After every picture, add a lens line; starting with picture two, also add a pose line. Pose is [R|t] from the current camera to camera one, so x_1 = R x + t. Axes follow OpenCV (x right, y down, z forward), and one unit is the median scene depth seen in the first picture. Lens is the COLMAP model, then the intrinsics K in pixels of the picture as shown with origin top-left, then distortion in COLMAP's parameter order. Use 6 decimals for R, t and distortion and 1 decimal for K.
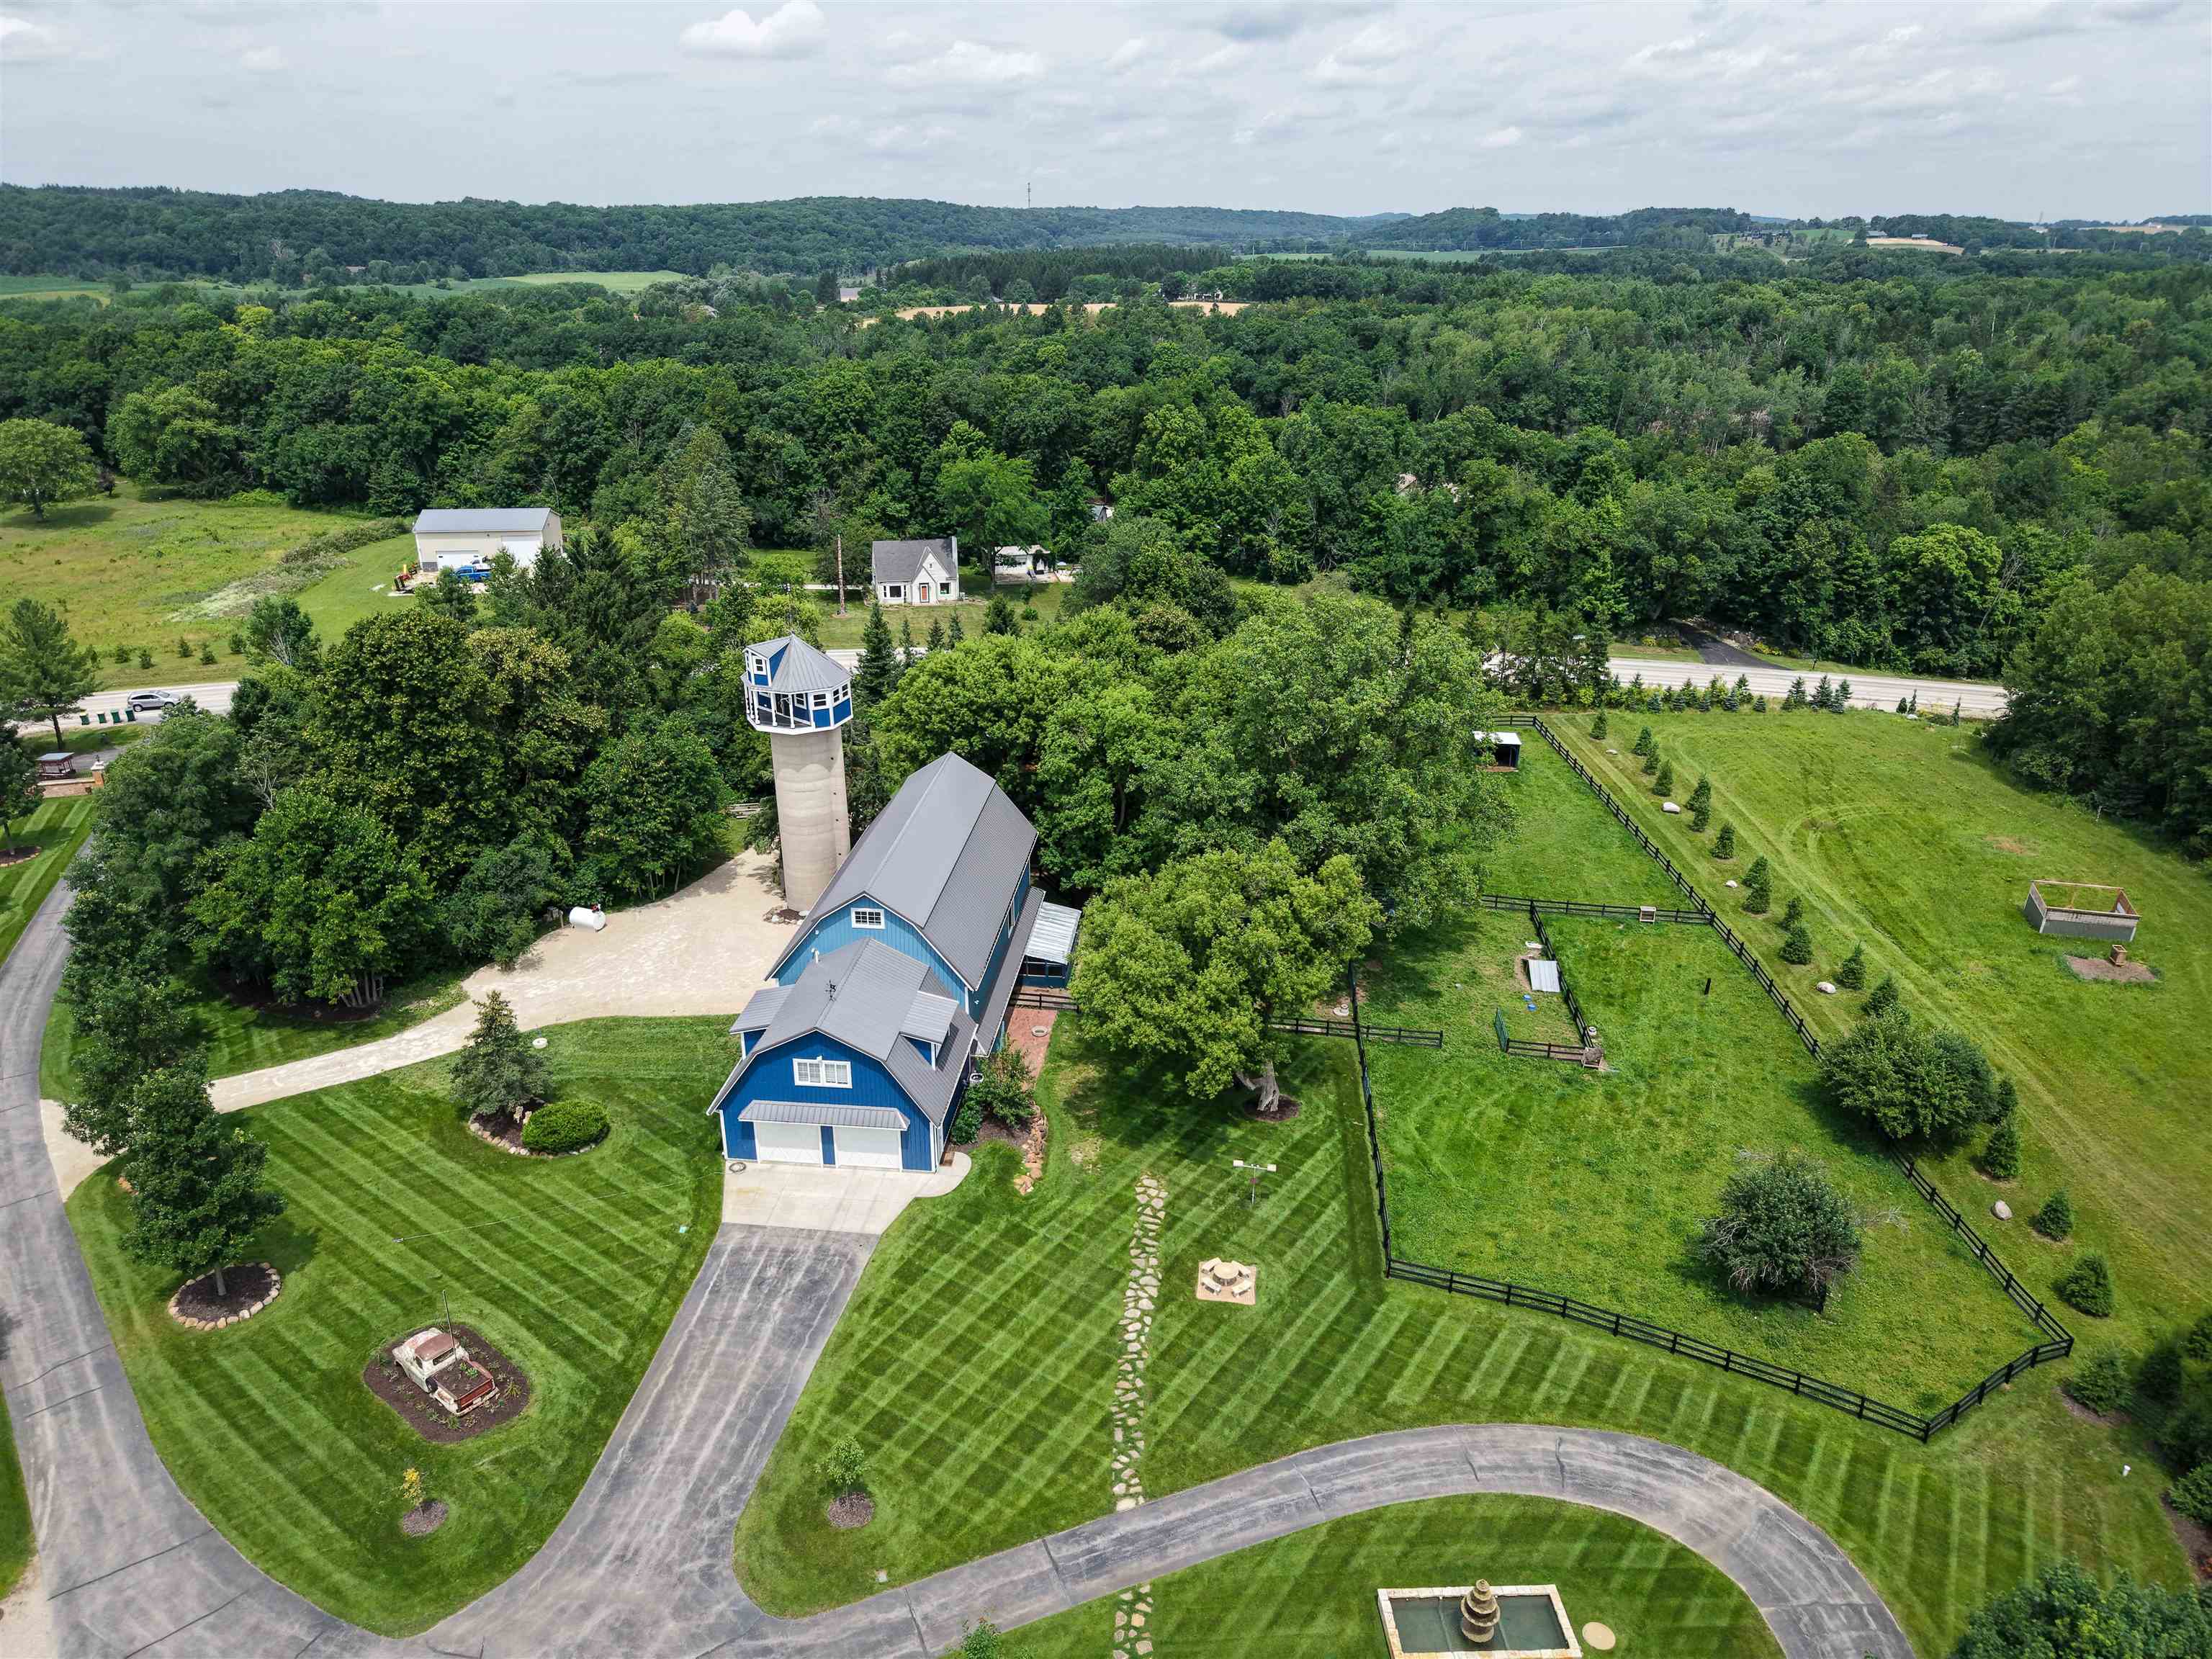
lens RADIAL K [[1478.6, 0, 1105.6], [0, 1478.6, 838.9], [0, 0, 1]] dist [0.048786, -0.063524]
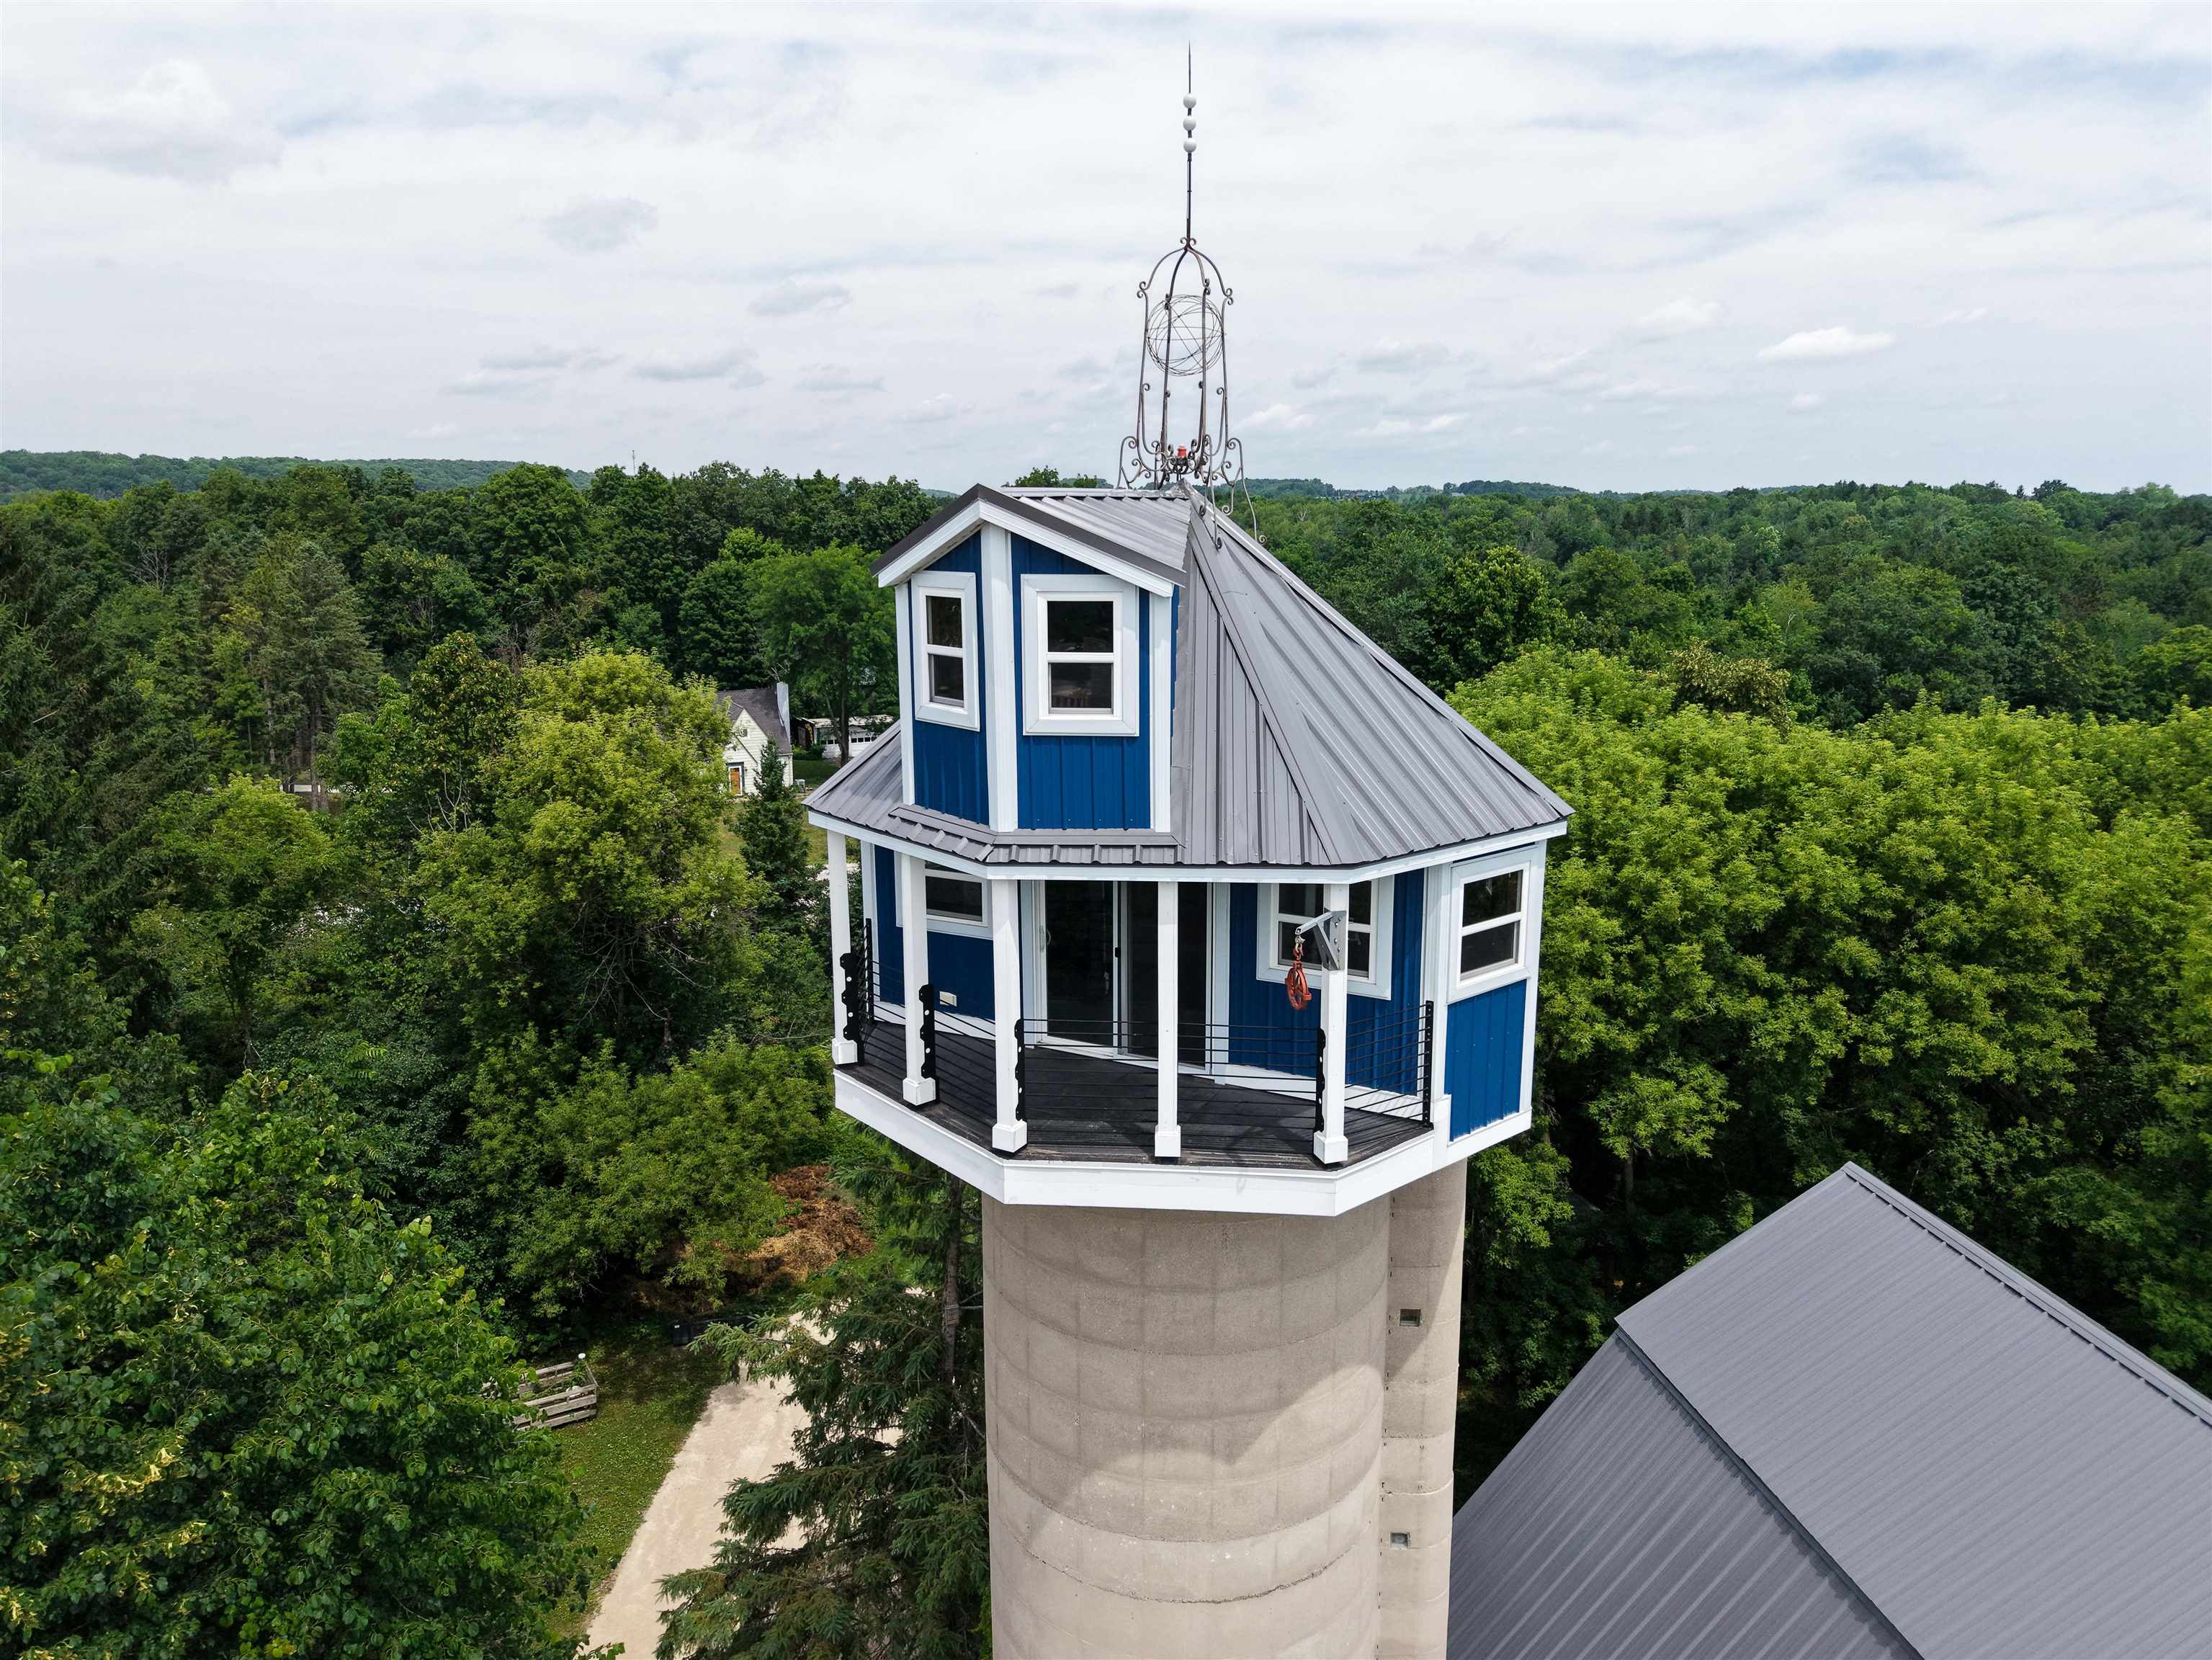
lens RADIAL K [[1478.8, 0, 1105.6], [0, 1478.8, 839.4], [0, 0, 1]] dist [0.048786, -0.063524]
pose [[0.966661, -0.052374, 0.250646, -0.187779], [0.094456, 0.982761, -0.158932, -0.061320], [-0.238001, 0.177308, 0.954944, 0.639928]]
